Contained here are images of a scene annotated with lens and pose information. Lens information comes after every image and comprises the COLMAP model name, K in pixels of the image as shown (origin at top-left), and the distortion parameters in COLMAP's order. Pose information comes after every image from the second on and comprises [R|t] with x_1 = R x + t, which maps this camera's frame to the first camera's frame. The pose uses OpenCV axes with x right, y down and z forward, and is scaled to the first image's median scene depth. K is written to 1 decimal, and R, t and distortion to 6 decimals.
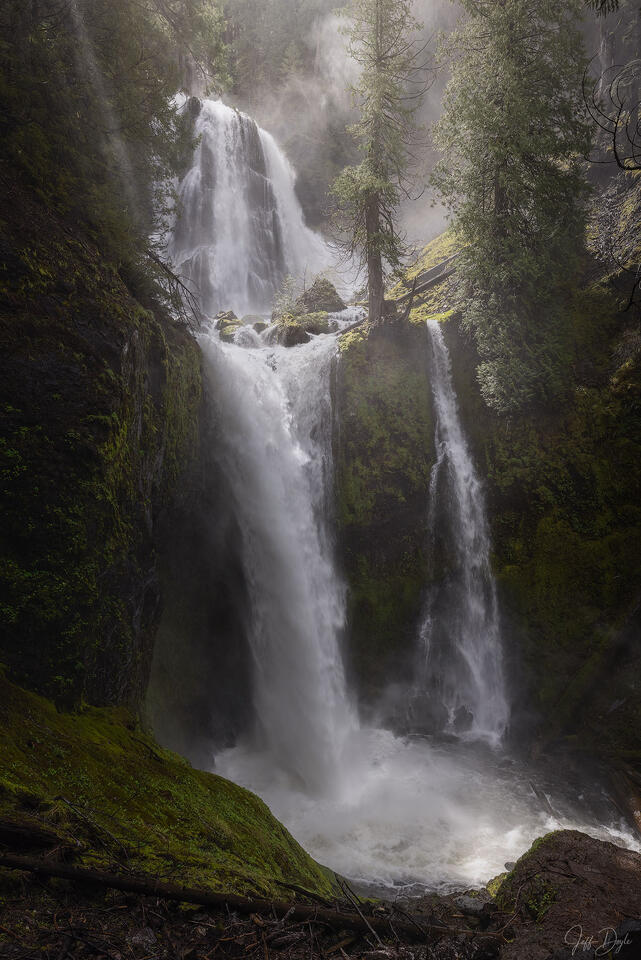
lens RADIAL K [[606.3, 0, 321.1], [0, 606.3, 532.9], [0, 0, 1]] dist [0.000394, -0.000223]
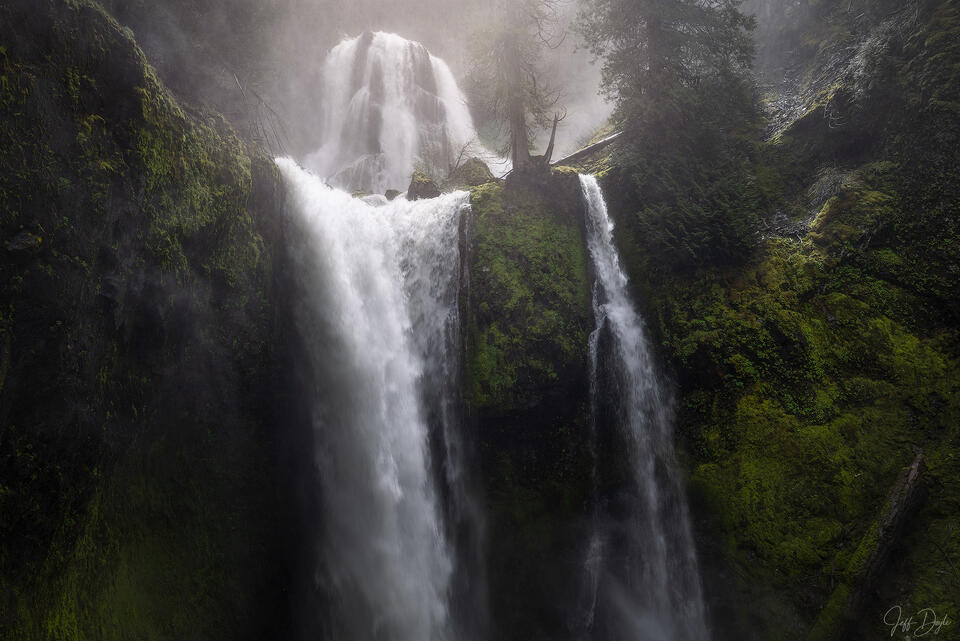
lens RADIAL K [[656.7, 0, 480.1], [0, 656.7, 294.8], [0, 0, 1]] dist [-0.003354, 0.000386]
pose [[0.996958, -0.021819, -0.074829, 0.107828], [-0.002109, 0.952118, -0.305725, 0.103397], [0.077916, 0.304953, 0.949175, 0.173643]]
